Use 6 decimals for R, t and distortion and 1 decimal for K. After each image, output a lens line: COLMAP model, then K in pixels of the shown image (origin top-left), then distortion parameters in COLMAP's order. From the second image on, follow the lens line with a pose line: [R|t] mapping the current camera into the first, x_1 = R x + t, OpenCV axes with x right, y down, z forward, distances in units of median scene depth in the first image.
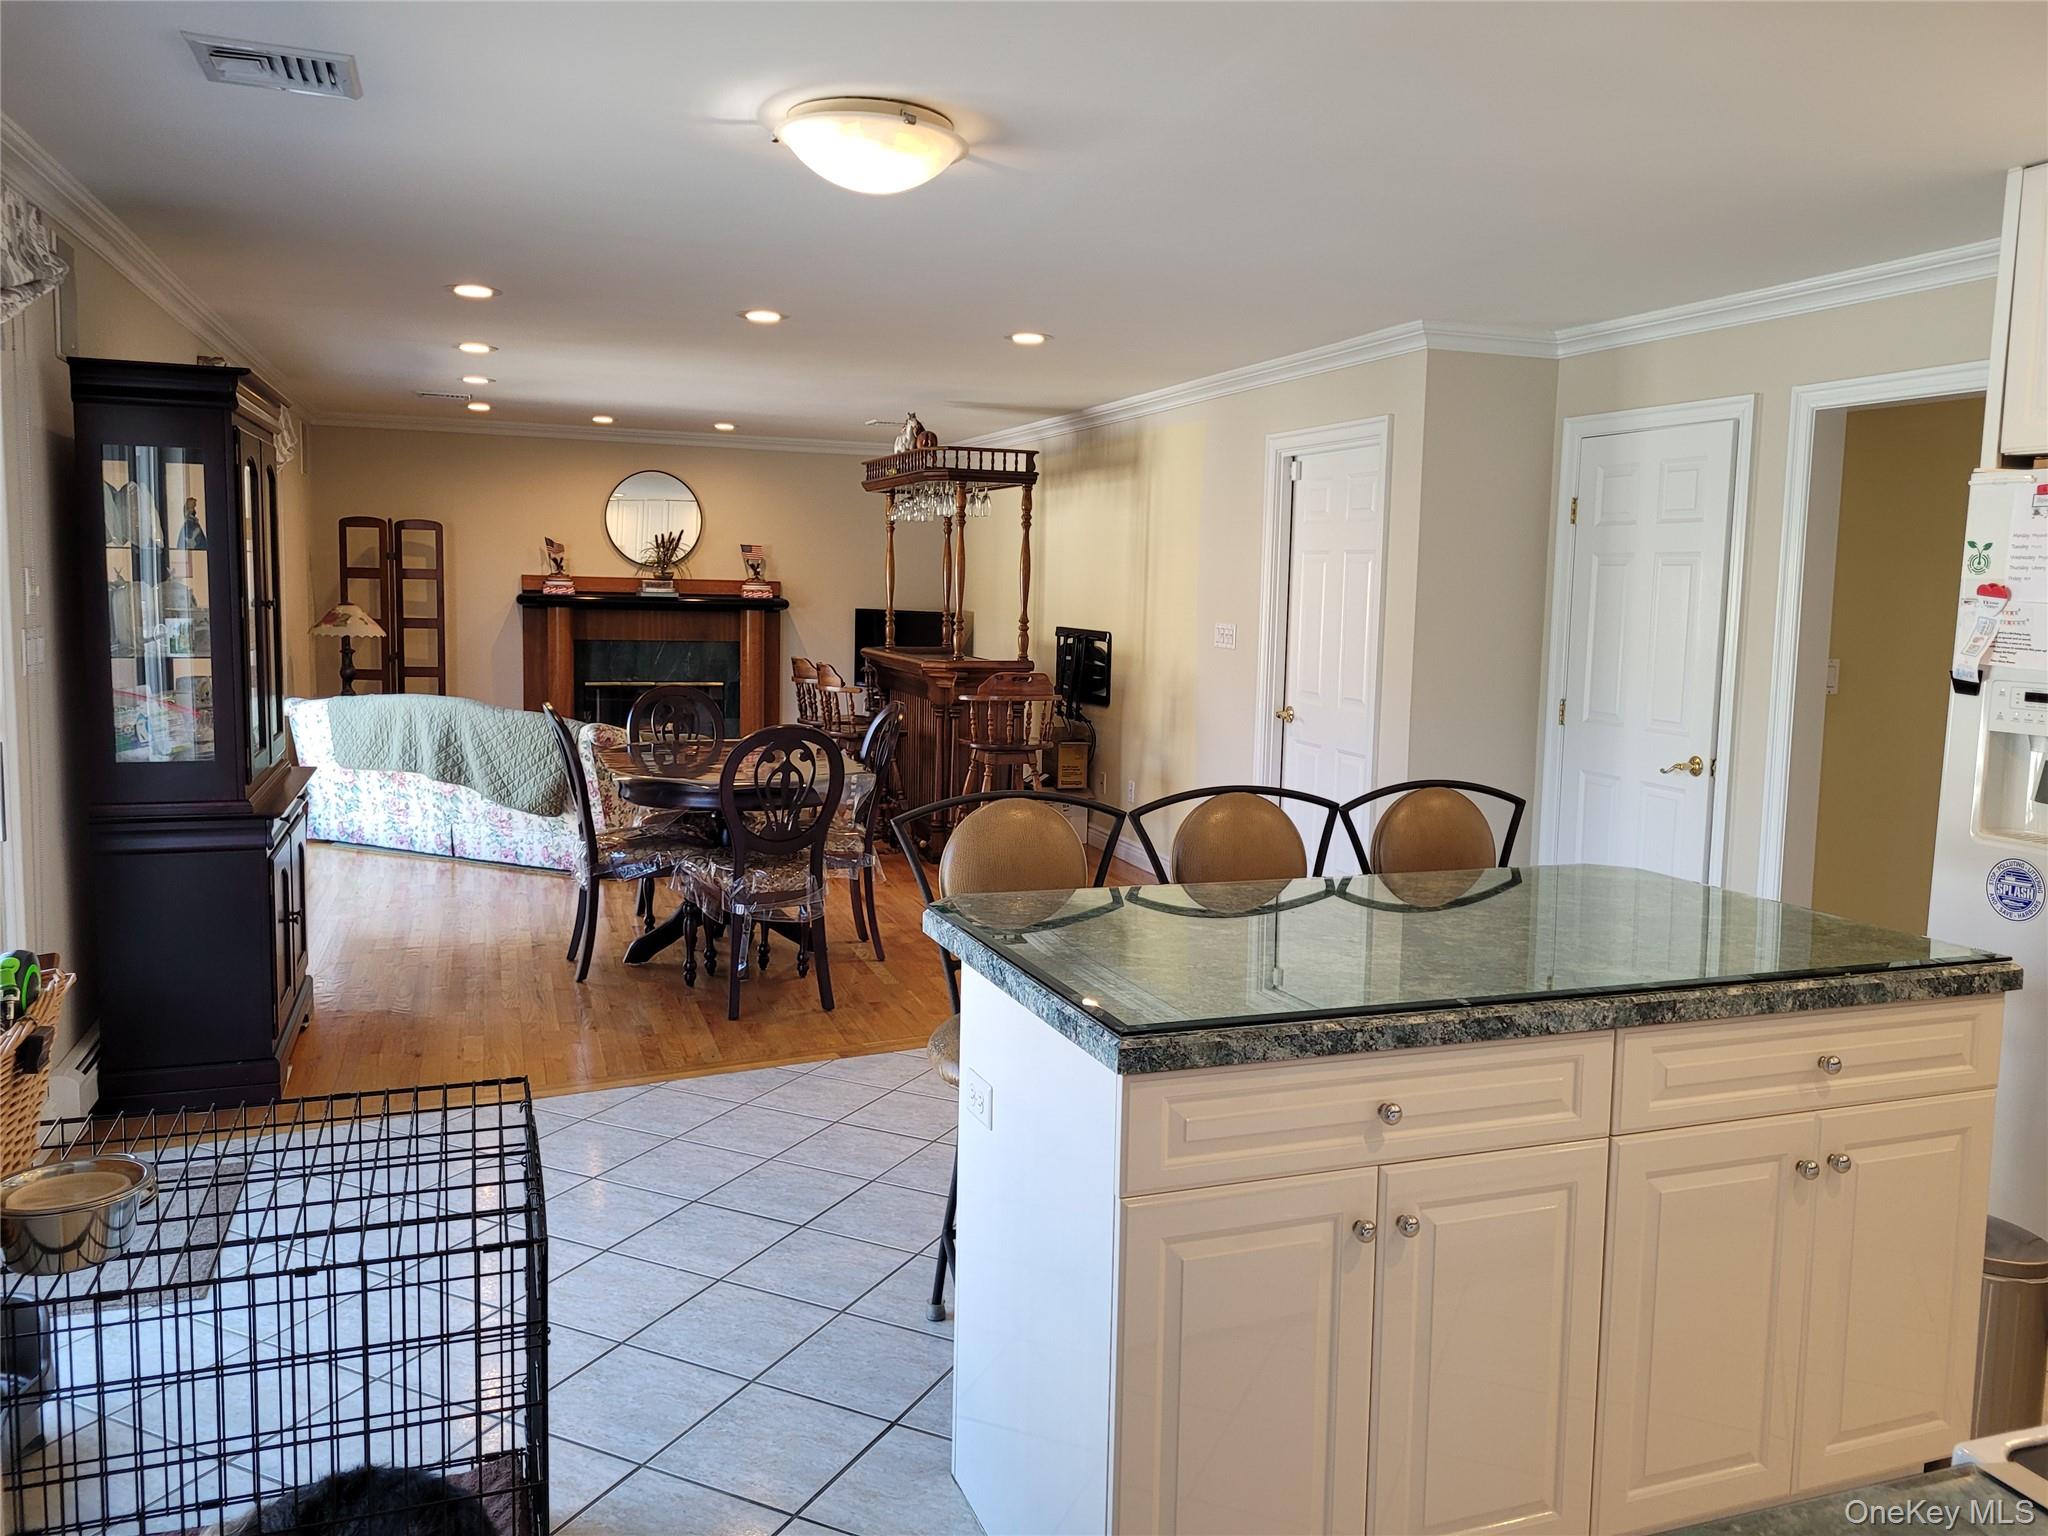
lens RADIAL K [[1545.4, 0, 1043.9], [0, 1545.4, 748.9], [0, 0, 1]] dist [0.045467, -0.037954]
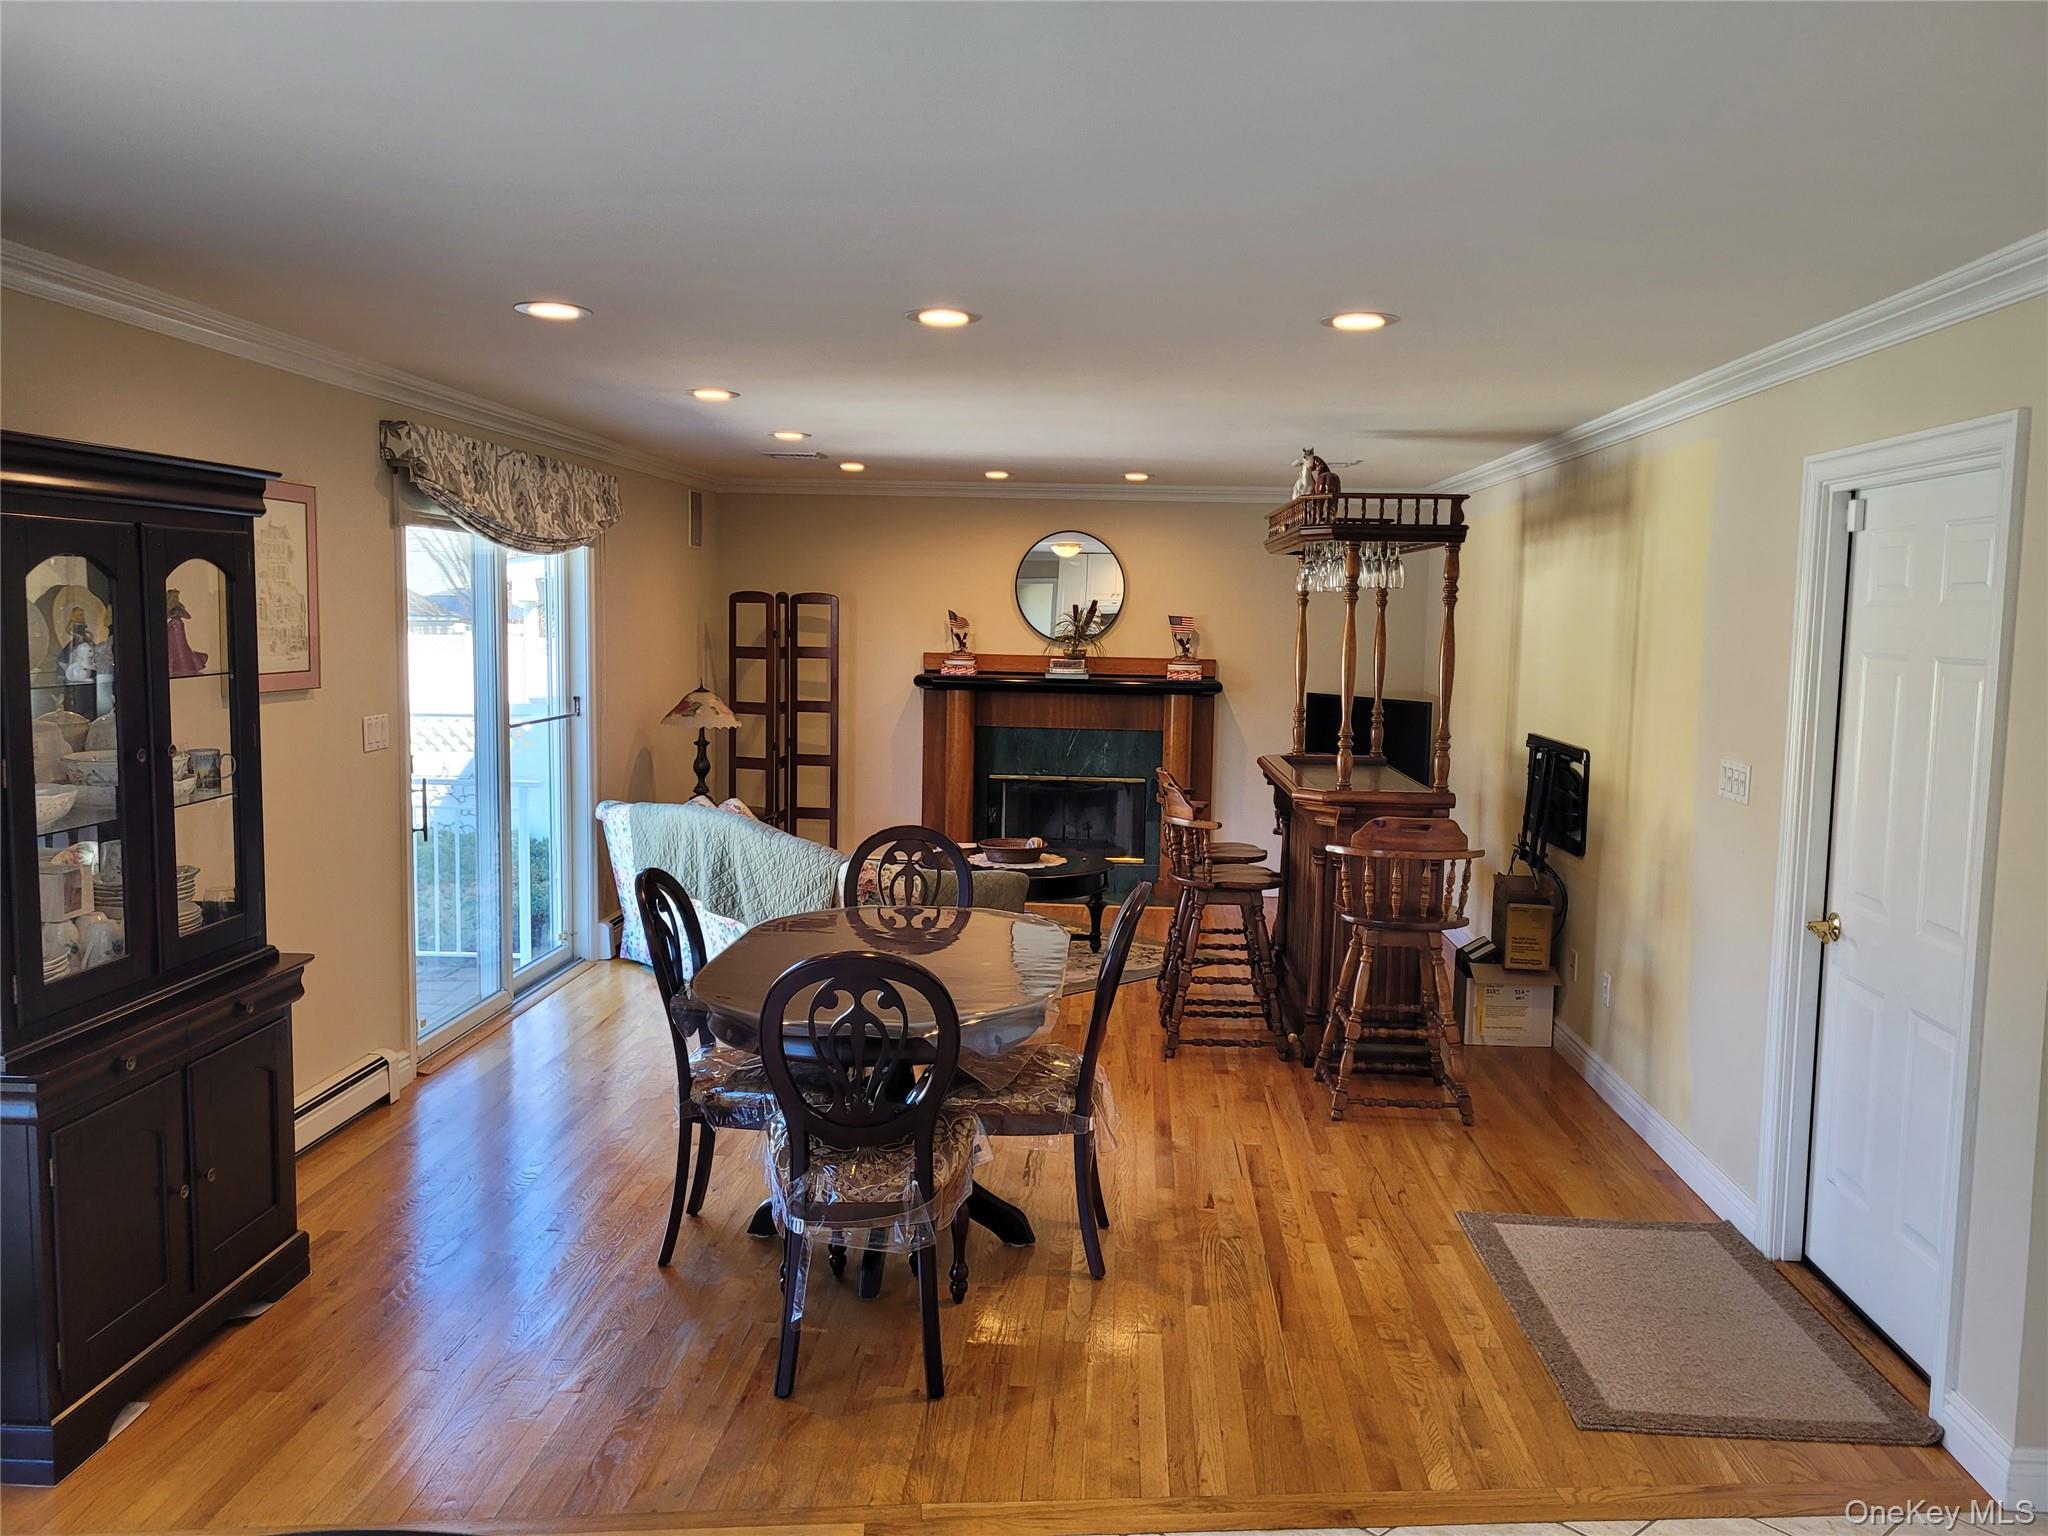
lens RADIAL K [[1545.4, 0, 1041.5], [0, 1545.4, 755.2], [0, 0, 1]] dist [0.045467, -0.037954]
pose [[0.922105, 0.031065, -0.385691, 0.084908], [-0.040589, 0.999038, -0.016572, -0.051681], [0.384805, 0.030936, 0.922479, 0.264102]]
